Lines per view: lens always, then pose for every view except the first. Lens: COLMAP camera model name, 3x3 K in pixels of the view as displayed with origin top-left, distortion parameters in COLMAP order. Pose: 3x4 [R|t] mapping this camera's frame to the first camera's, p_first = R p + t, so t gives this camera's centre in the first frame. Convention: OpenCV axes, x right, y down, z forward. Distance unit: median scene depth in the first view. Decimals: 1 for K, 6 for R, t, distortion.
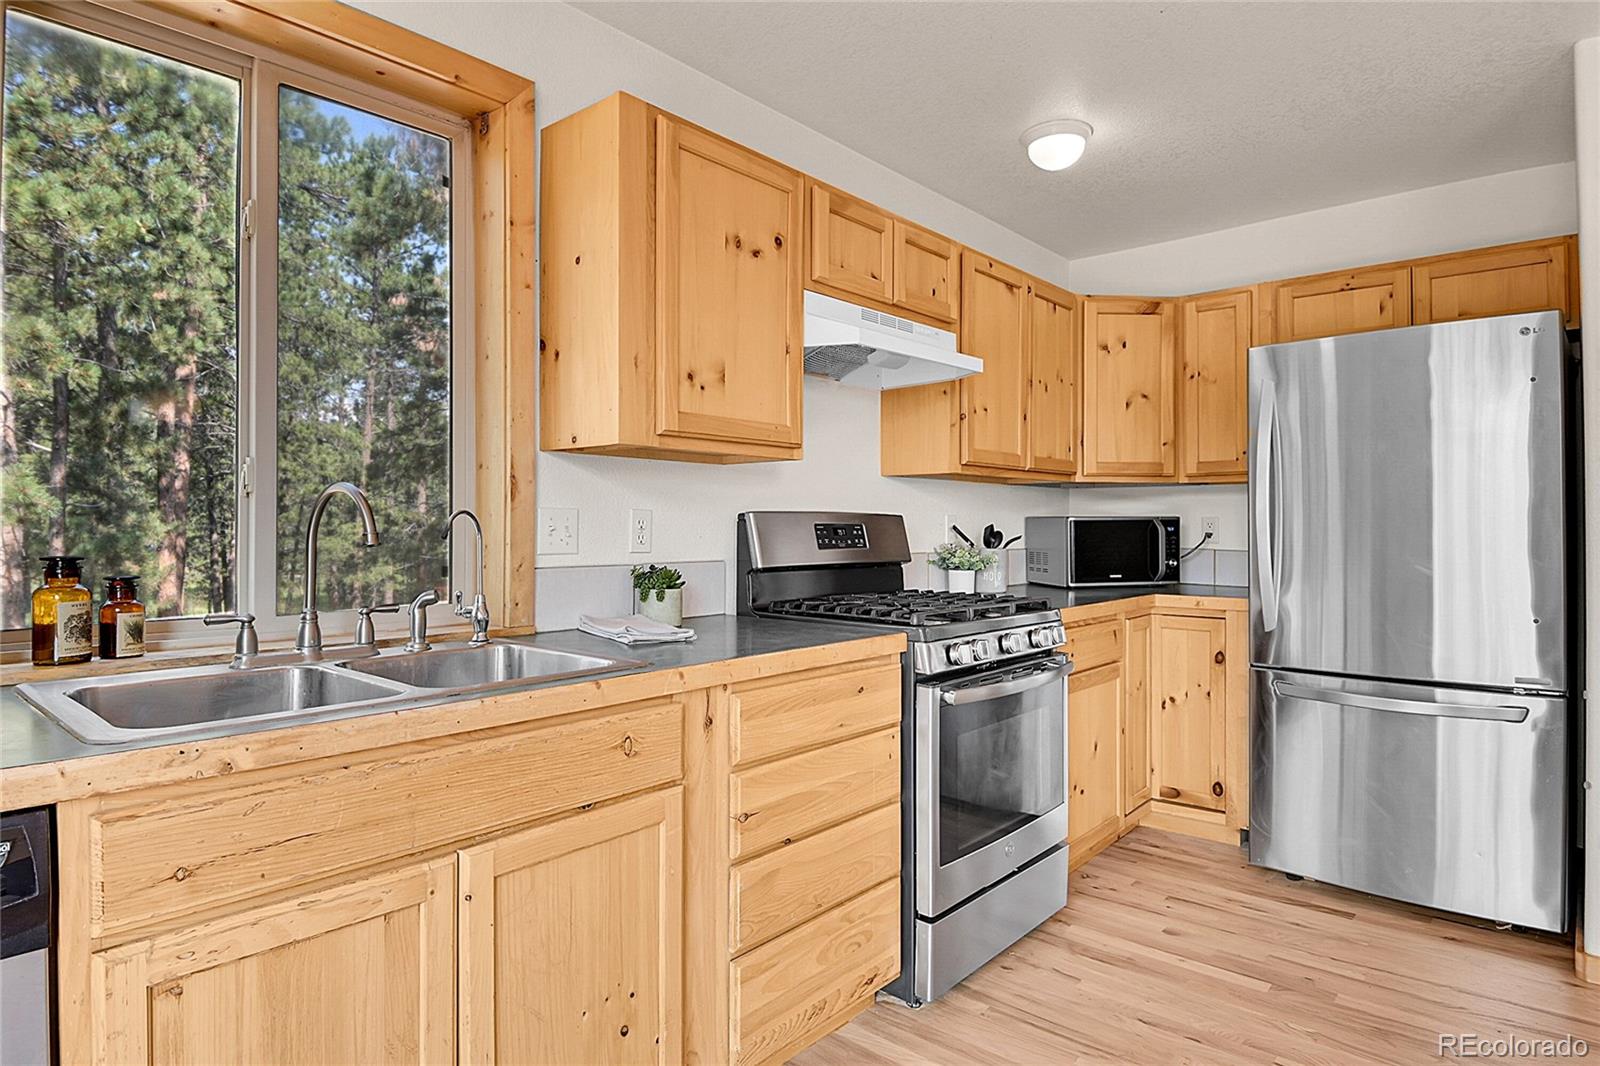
lens RADIAL K [[905.3, 0, 816.5], [0, 905.3, 513.4], [0, 0, 1]] dist [0.004622, -0.016721]
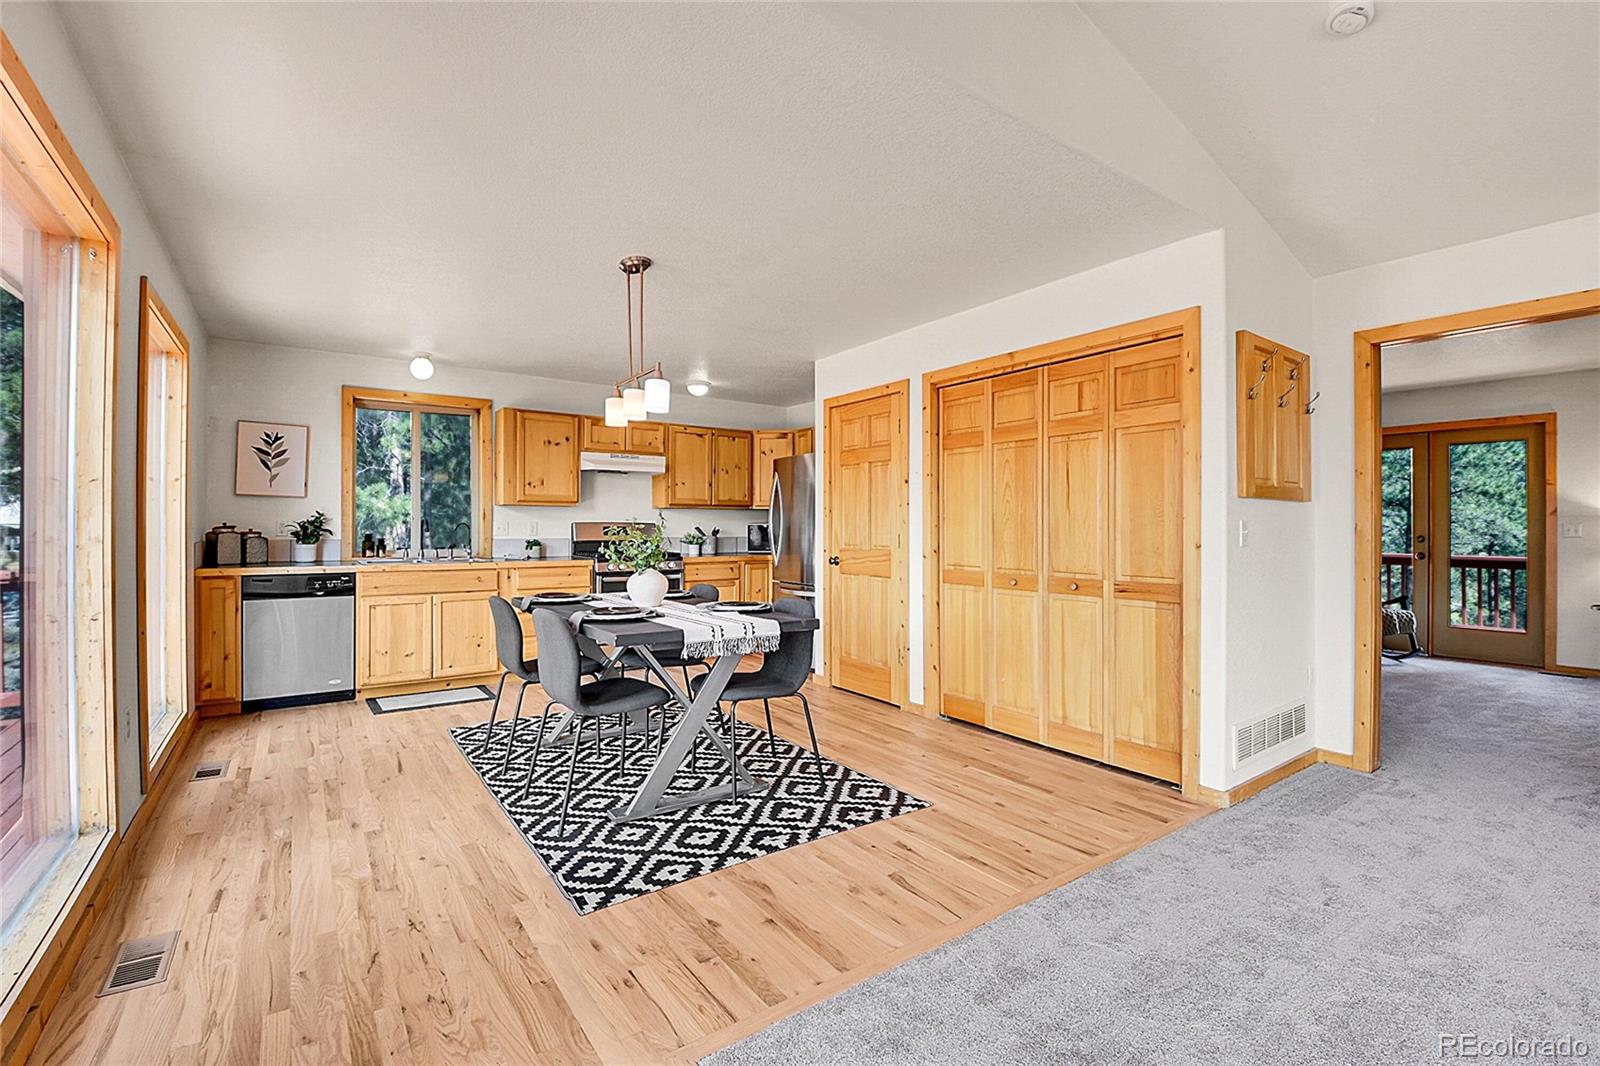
lens RADIAL K [[712.3, 0, 827.2], [0, 712.3, 525.5], [0, 0, 1]] dist [-0.011301, -0.009953]
pose [[0.976189, 0.004255, -0.216882, 1.297859], [-0.001139, 0.999894, 0.014488, -0.027788], [0.216920, -0.013896, 0.976090, -1.168839]]
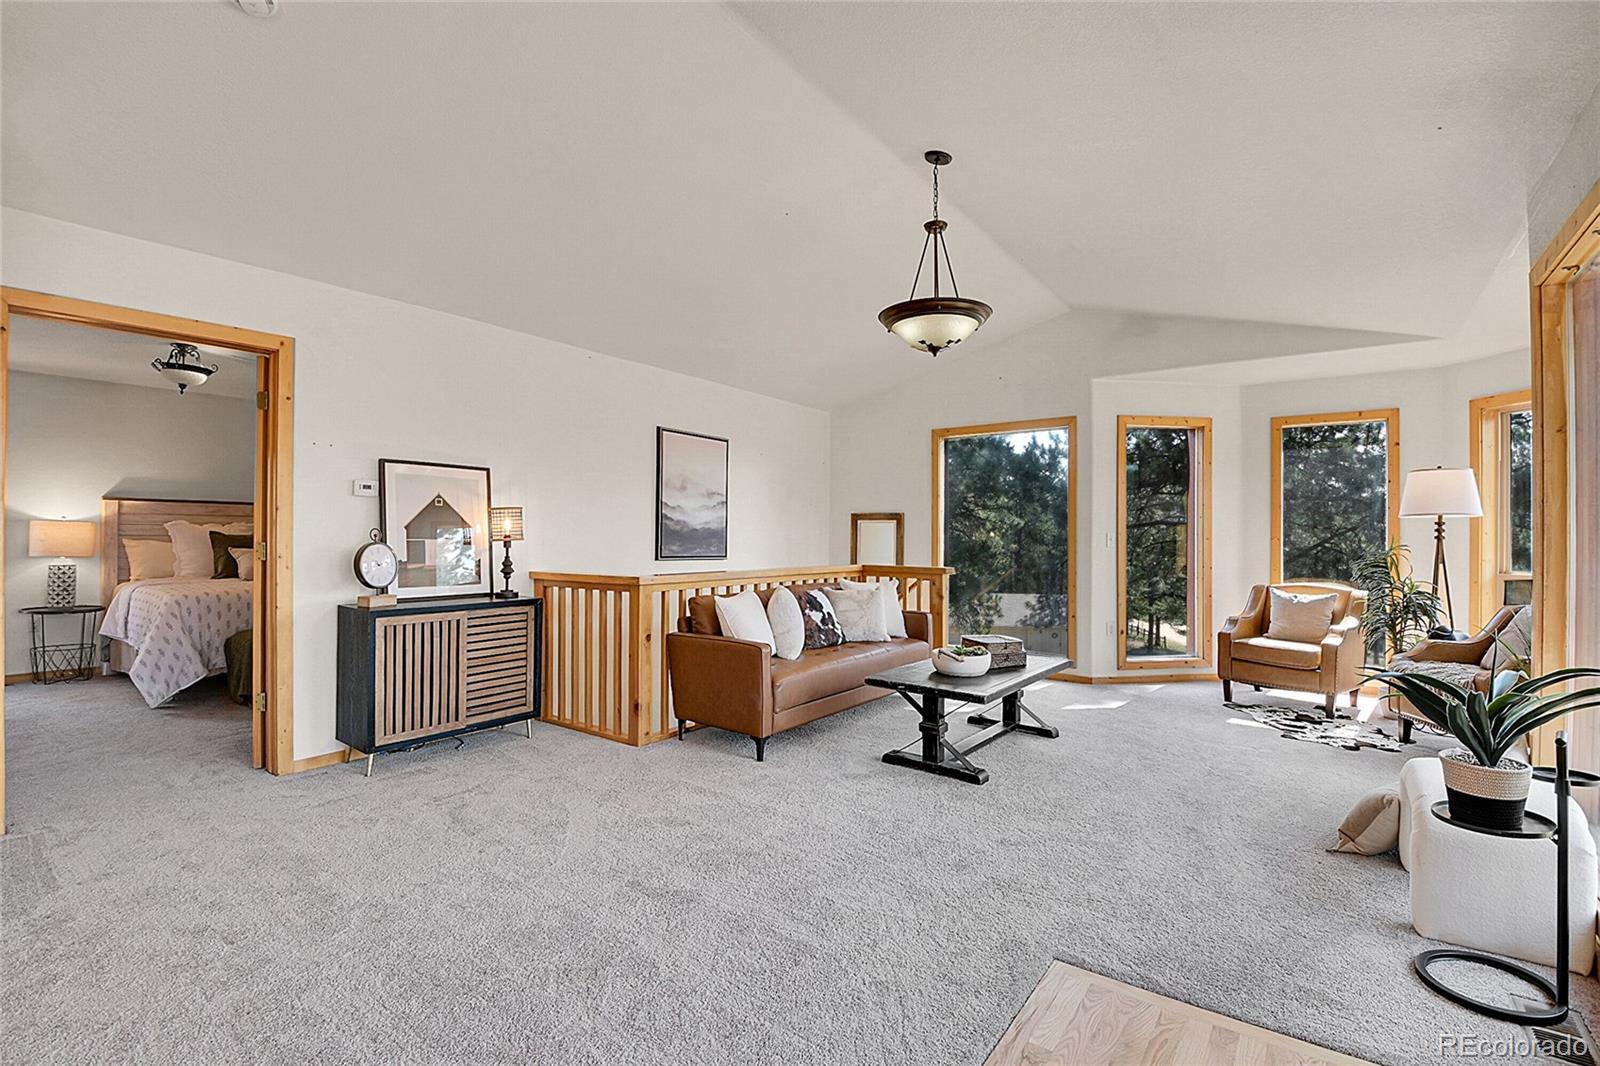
lens RADIAL K [[712.3, 0, 783.2], [0, 712.3, 536.9], [0, 0, 1]] dist [-0.011301, -0.009953]
pose [[-0.054690, 0.003132, 0.998498, 0.895148], [-0.021006, 0.999770, -0.004287, -0.017672], [-0.998282, -0.021209, -0.054612, -0.774318]]
